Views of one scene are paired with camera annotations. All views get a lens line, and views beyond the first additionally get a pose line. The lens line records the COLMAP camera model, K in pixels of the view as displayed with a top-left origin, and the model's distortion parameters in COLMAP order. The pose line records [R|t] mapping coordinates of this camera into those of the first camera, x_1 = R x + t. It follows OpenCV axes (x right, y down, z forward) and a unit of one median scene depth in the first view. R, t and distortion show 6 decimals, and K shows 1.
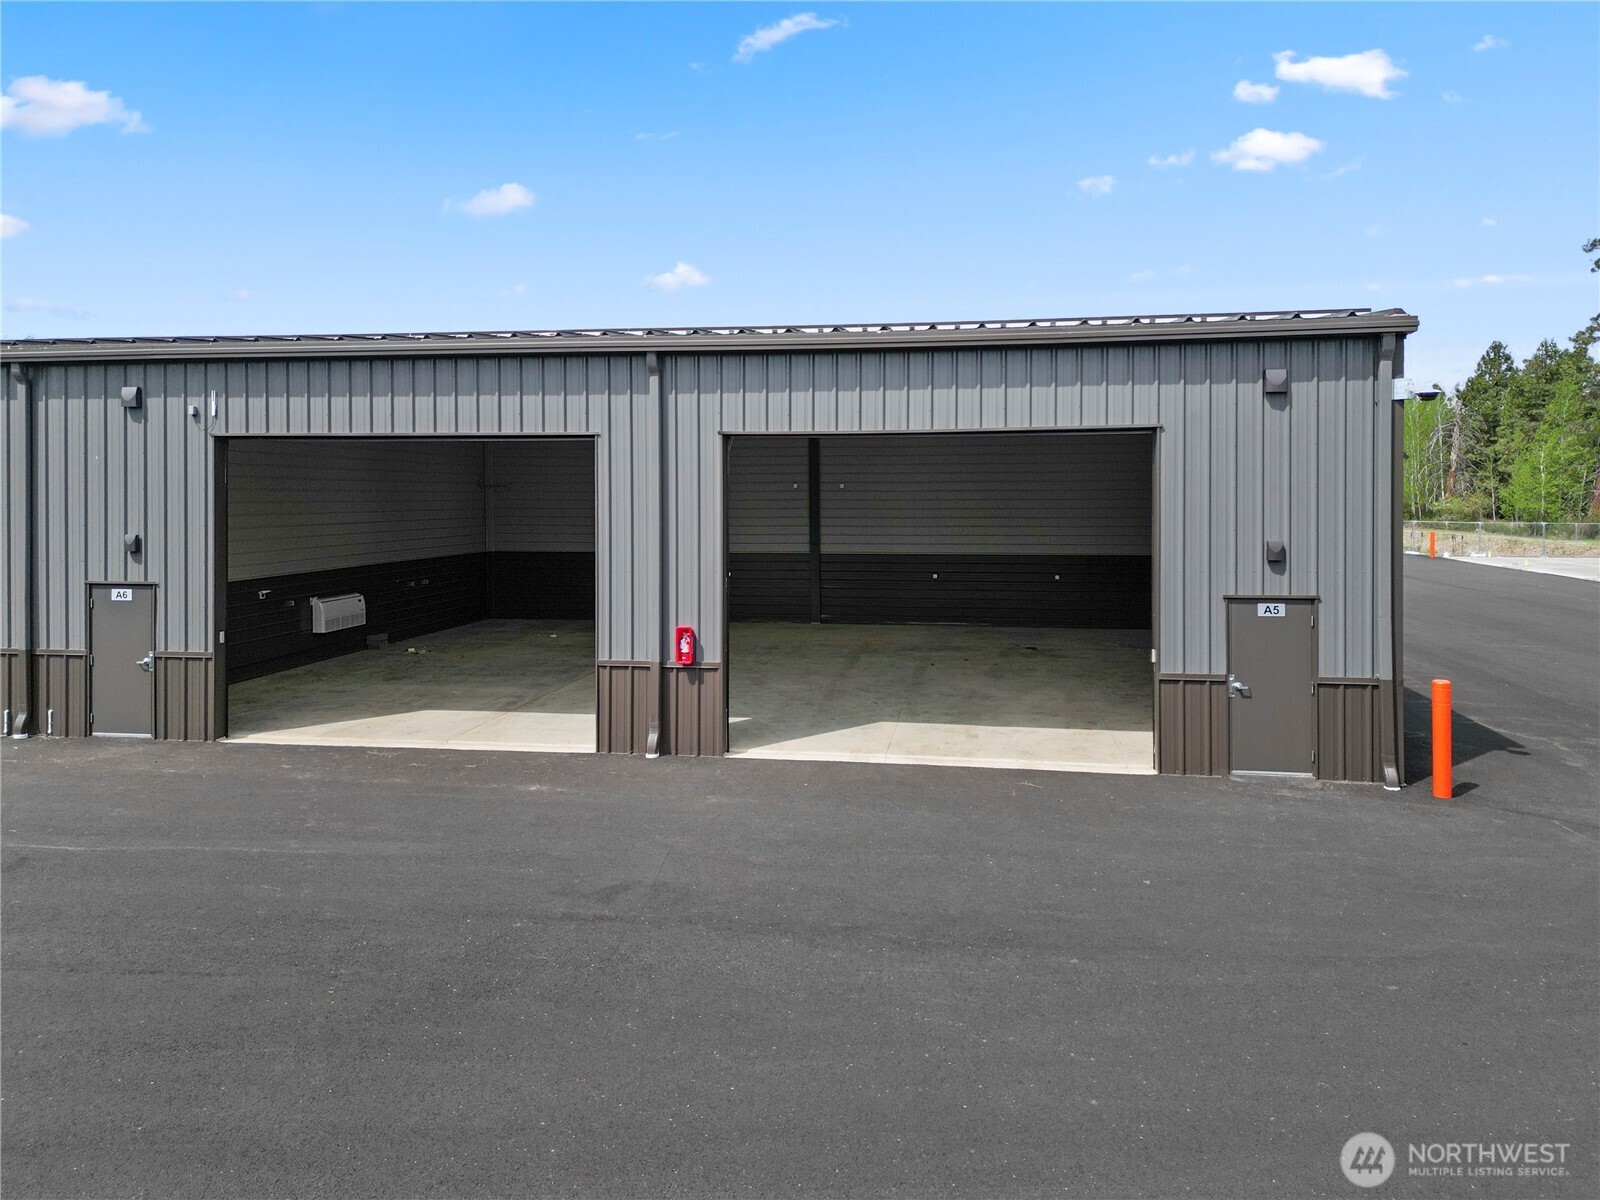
lens RADIAL K [[1112.3, 0, 783.8], [0, 1112.3, 510.8], [0, 0, 1]] dist [0.028934, -0.002888]
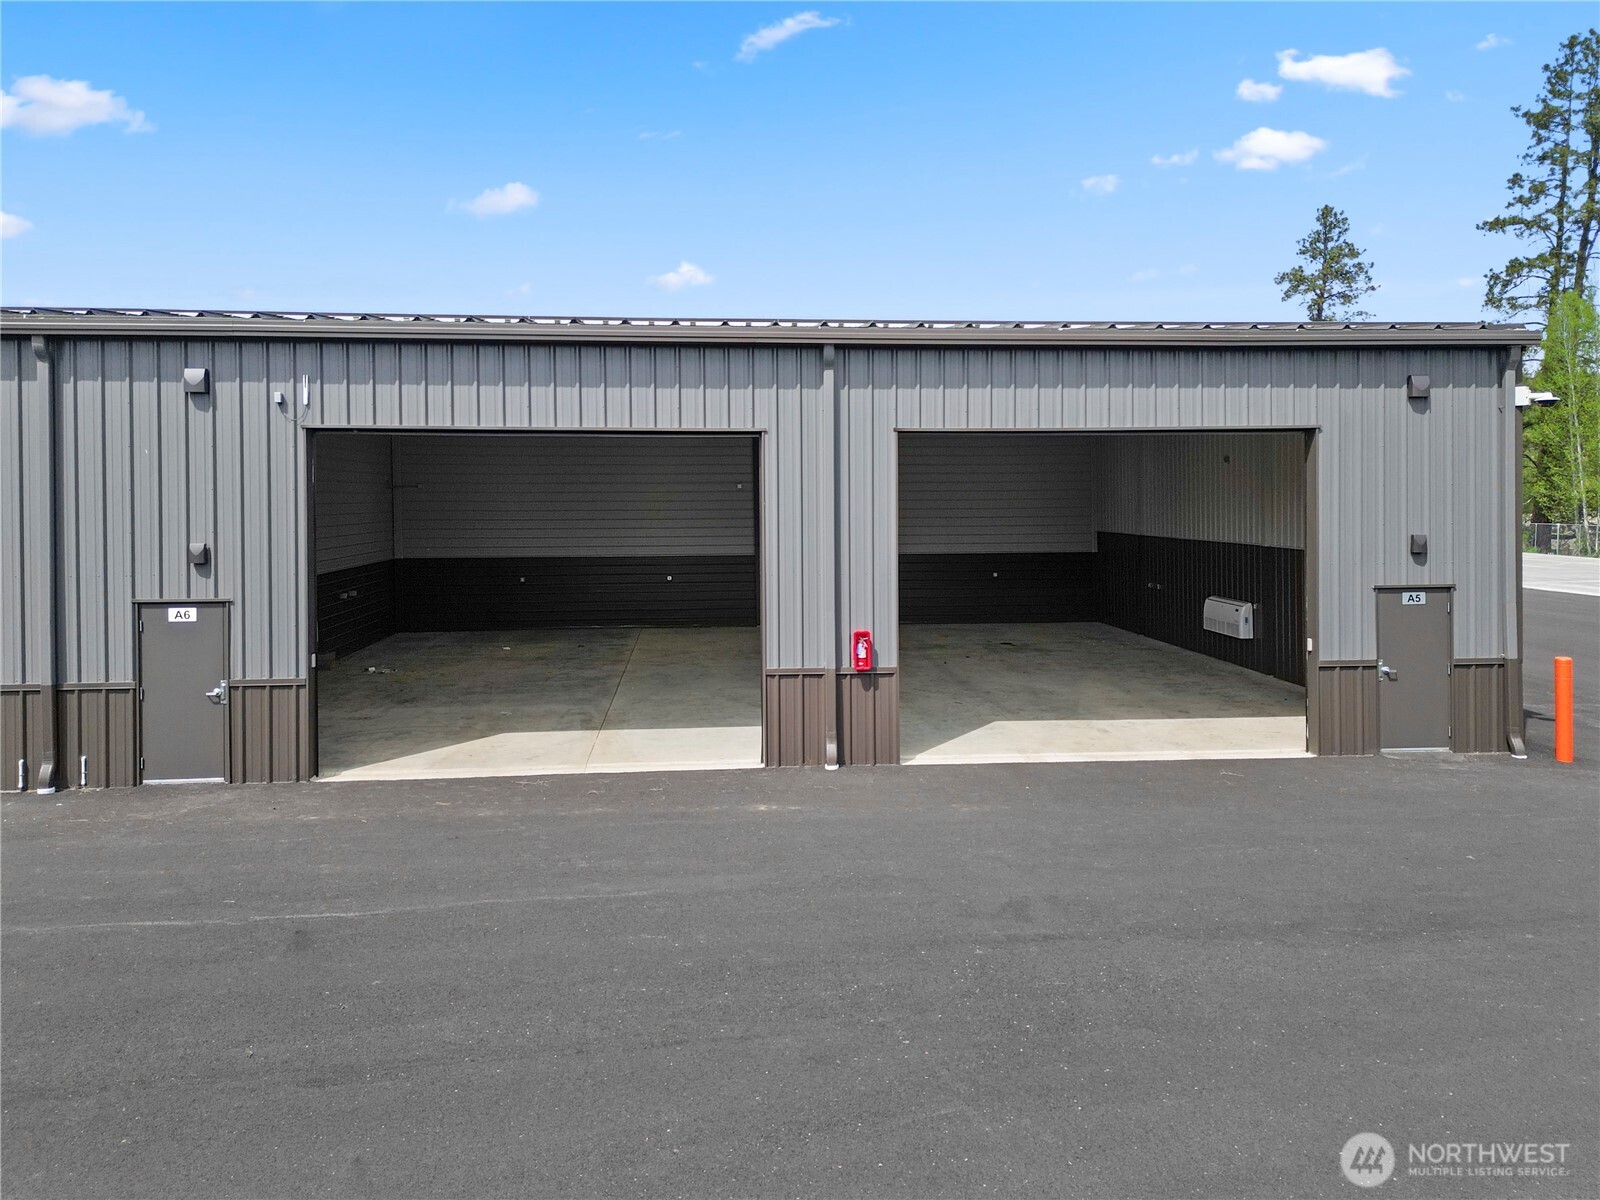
lens RADIAL K [[1124.2, 0, 799.4], [0, 1124.2, 512.0], [0, 0, 1]] dist [0.036164, -0.004354]
pose [[0.972049, -0.007620, 0.234655, -0.363445], [0.006847, 0.999968, 0.004107, -0.002965], [-0.234679, -0.002386, 0.972070, 0.066677]]
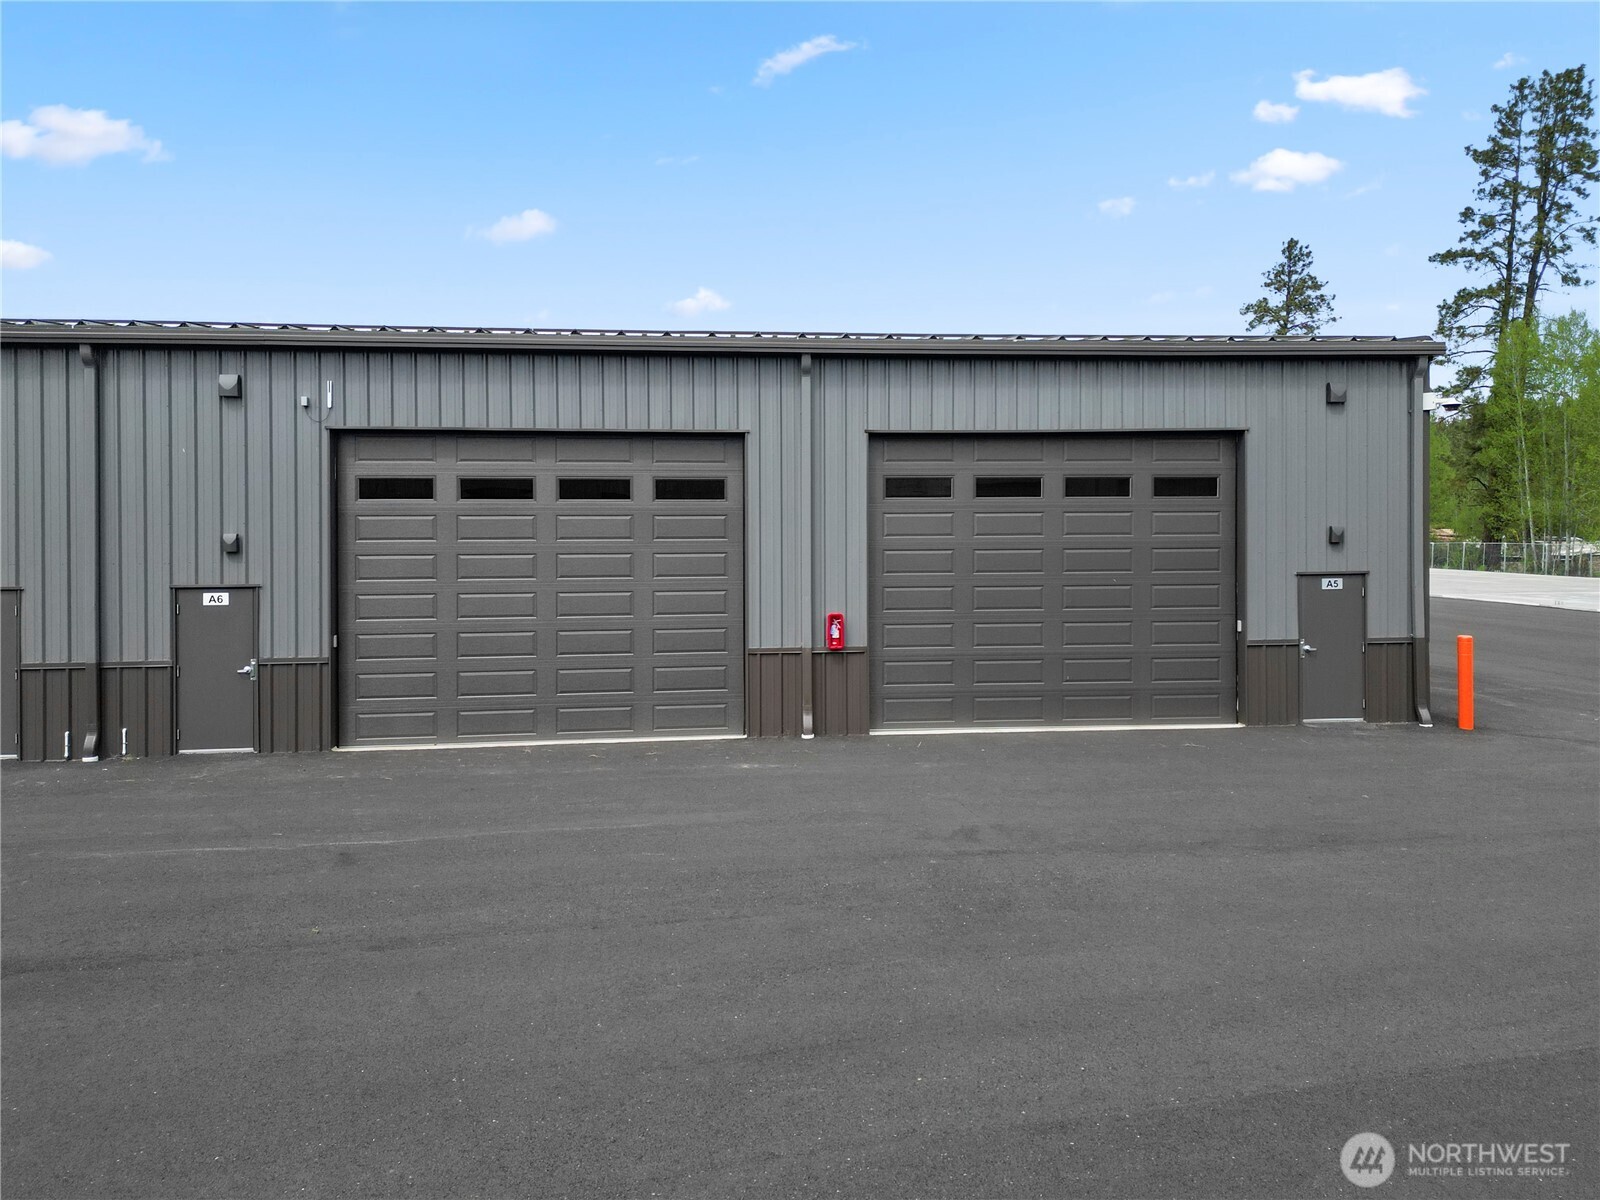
lens RADIAL K [[1110.3, 0, 799.0], [0, 1110.3, 528.7], [0, 0, 1]] dist [0.035900, 0.004242]
pose [[0.967526, -0.007337, 0.252665, -0.383904], [0.009121, 0.999941, -0.005891, 0.028755], [-0.252607, 0.008004, 0.967536, -0.016636]]
